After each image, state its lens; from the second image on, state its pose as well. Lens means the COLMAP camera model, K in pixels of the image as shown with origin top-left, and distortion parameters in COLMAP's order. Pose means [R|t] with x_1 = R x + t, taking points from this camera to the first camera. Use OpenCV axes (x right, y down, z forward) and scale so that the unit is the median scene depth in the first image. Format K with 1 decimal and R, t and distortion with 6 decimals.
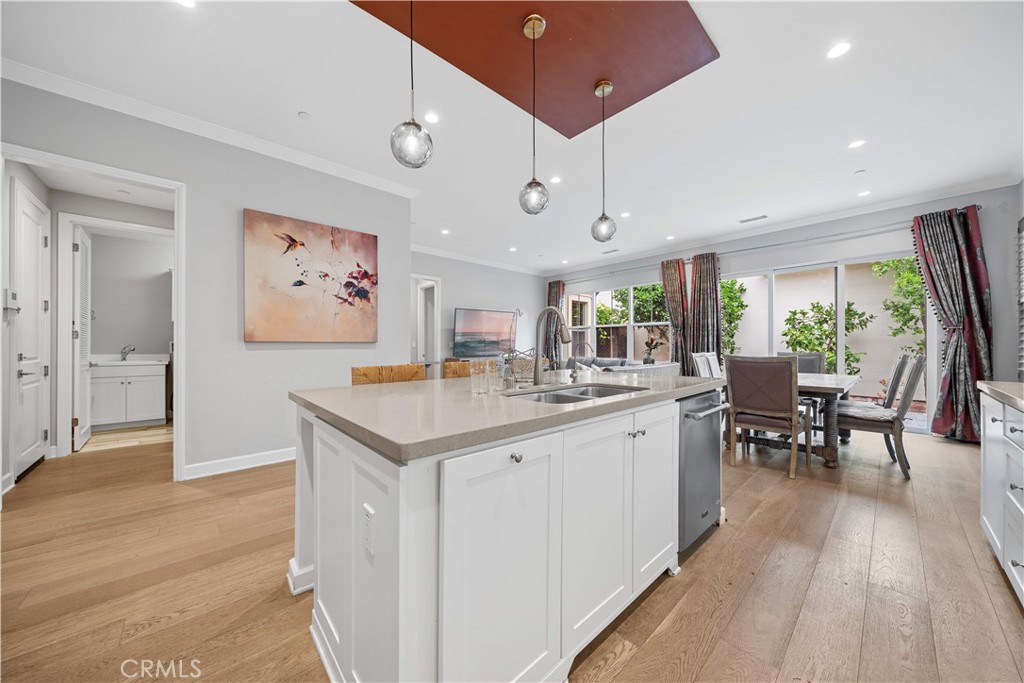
lens RADIAL K [[349.6, 0, 511.8], [0, 349.6, 343.6], [0, 0, 1]] dist [-0.003070, -0.000184]
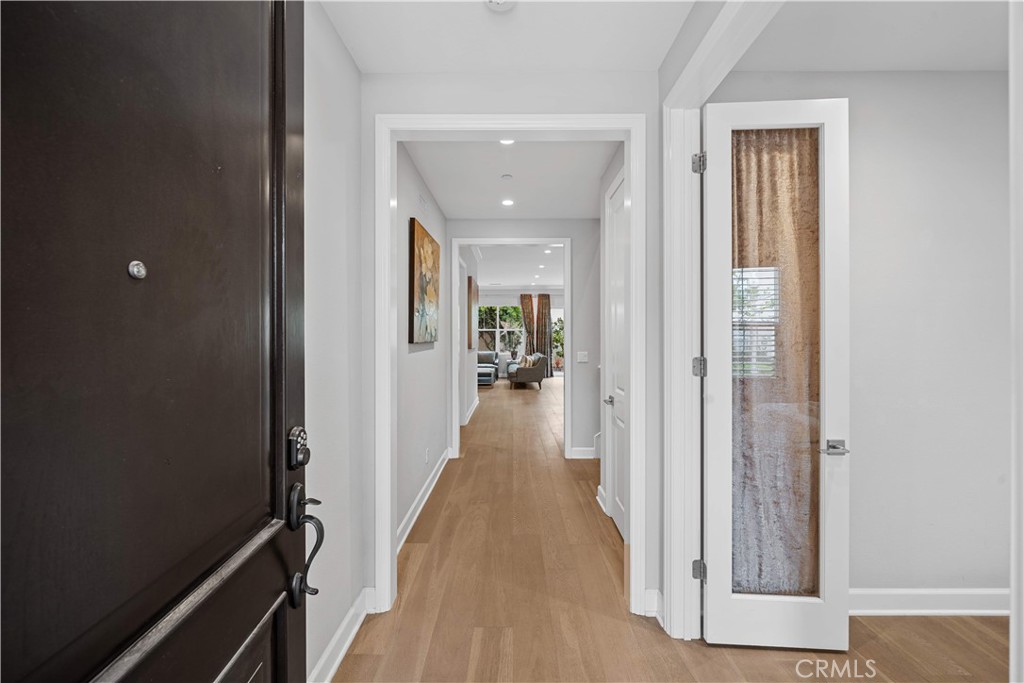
lens RADIAL K [[400.0, 0, 510.3], [0, 400.0, 337.1], [0, 0, 1]] dist [-0.000376, -0.000064]
pose [[0.677370, -0.002591, 0.735637, -1.104447], [-0.003507, 0.999971, 0.006752, -0.037981], [-0.735634, -0.007153, 0.677342, -0.308177]]
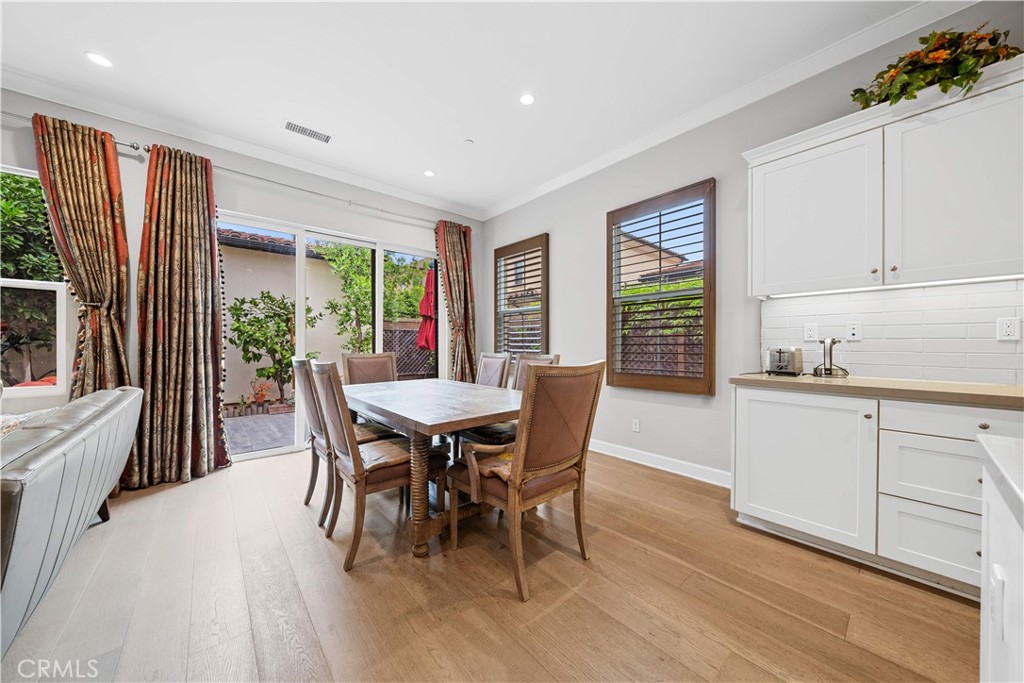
lens RADIAL K [[349.6, 0, 511.6], [0, 349.6, 345.3], [0, 0, 1]] dist [-0.003070, -0.000184]
pose [[0.024805, -0.002828, 0.999688, 0.081870], [-0.006324, 0.999976, 0.002985, 0.003175], [-0.999672, -0.006396, 0.024786, 0.514184]]
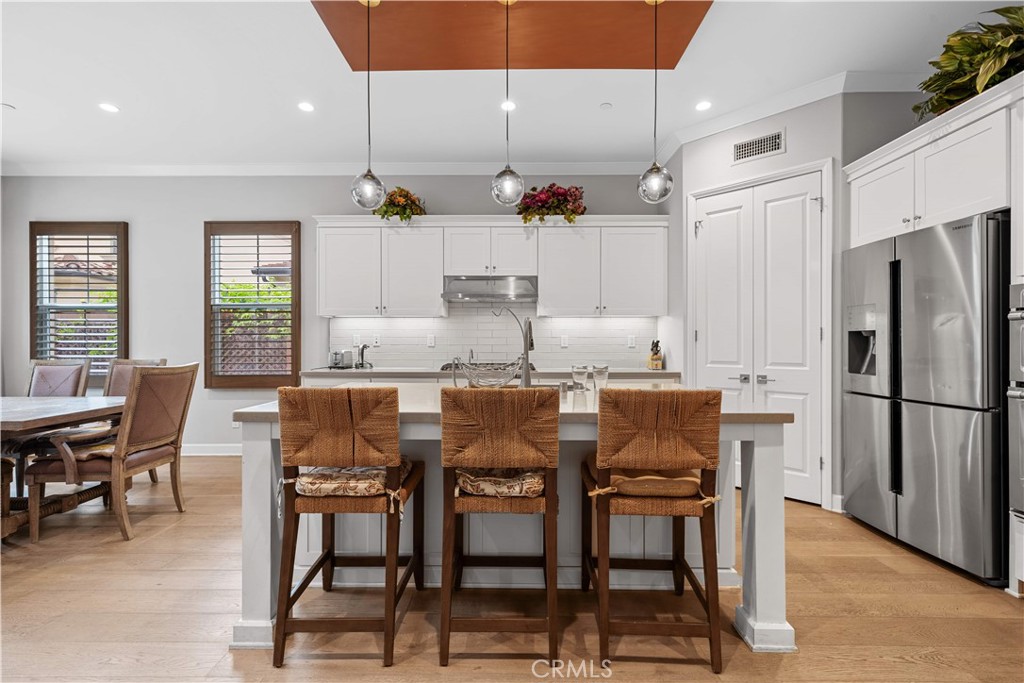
lens RADIAL K [[442.1, 0, 506.5], [0, 442.1, 342.6], [0, 0, 1]] dist [-0.001857, 0.000658]
pose [[-0.734793, 0.002135, 0.678288, -0.204875], [-0.000085, 0.999995, -0.003239, -0.005013], [-0.678292, -0.002438, -0.734789, 0.571437]]
